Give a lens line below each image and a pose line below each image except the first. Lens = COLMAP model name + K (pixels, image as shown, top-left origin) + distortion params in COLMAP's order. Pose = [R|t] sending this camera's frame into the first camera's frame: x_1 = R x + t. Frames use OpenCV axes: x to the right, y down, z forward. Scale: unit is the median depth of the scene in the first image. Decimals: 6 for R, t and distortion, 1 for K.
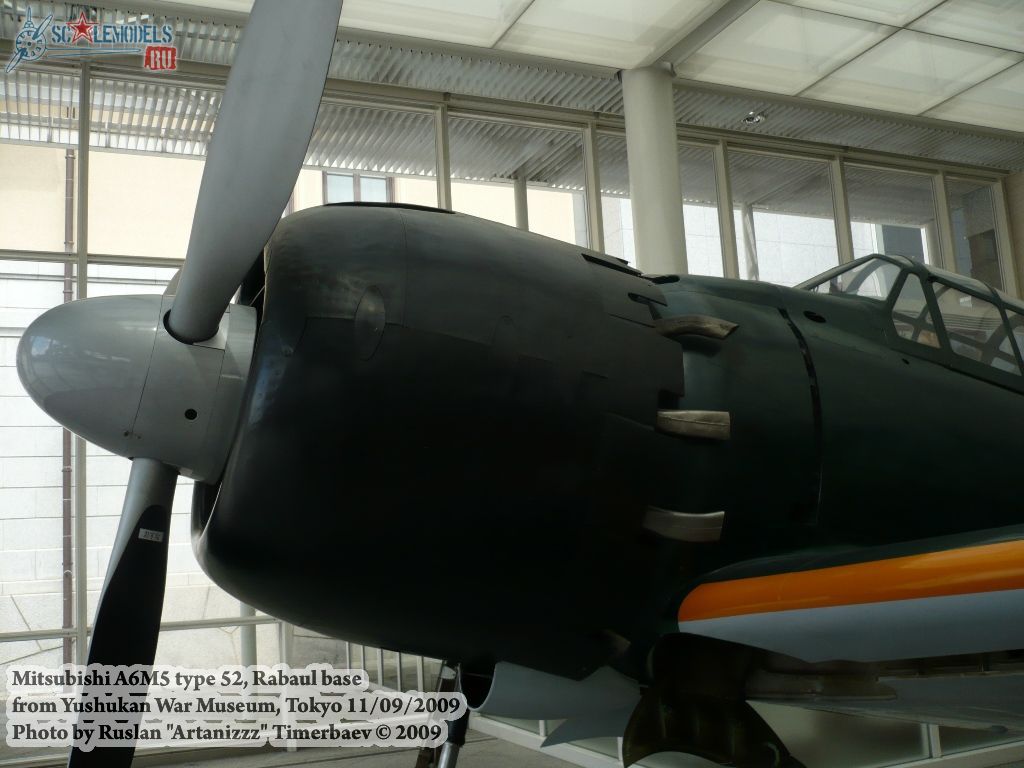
lens RADIAL K [[1074.8, 0, 516.1], [0, 1074.8, 384.4], [0, 0, 1]] dist [-0.070621, 0.000000]
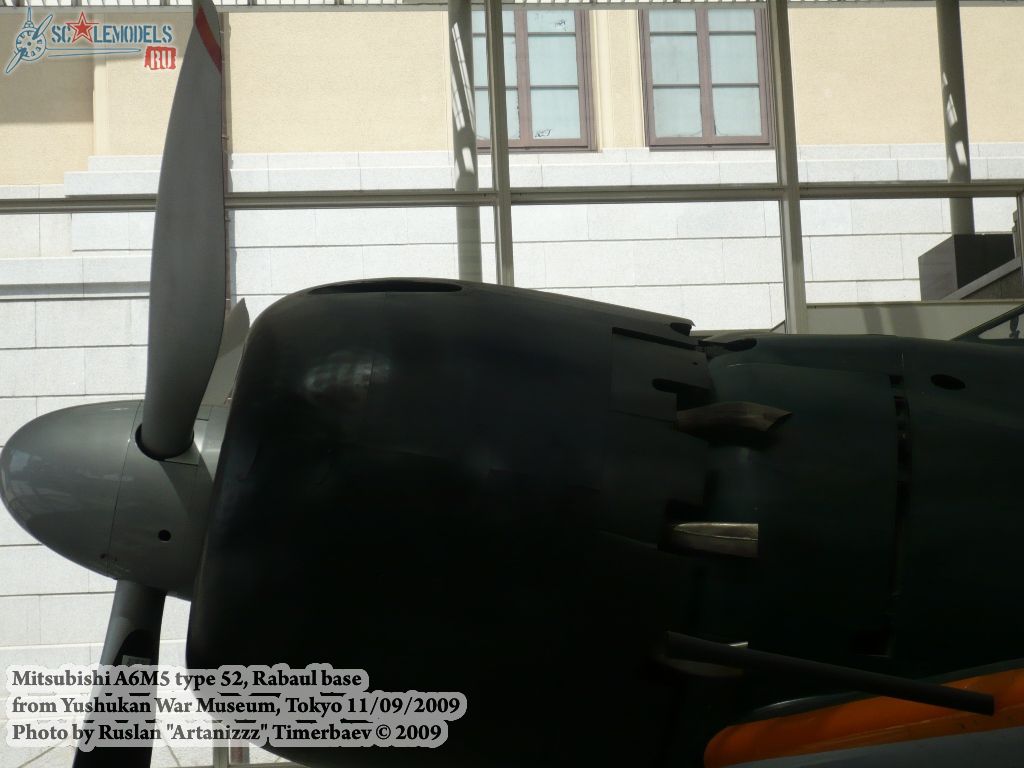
lens RADIAL K [[2086.9, 0, 515.7], [0, 2086.9, 380.6], [0, 0, 1]] dist [0.041194, 0.000000]
pose [[0.957585, -0.025038, -0.287060, 0.130682], [0.035156, 0.998927, 0.030143, -0.038117], [0.285997, -0.038957, 0.957438, -0.167270]]
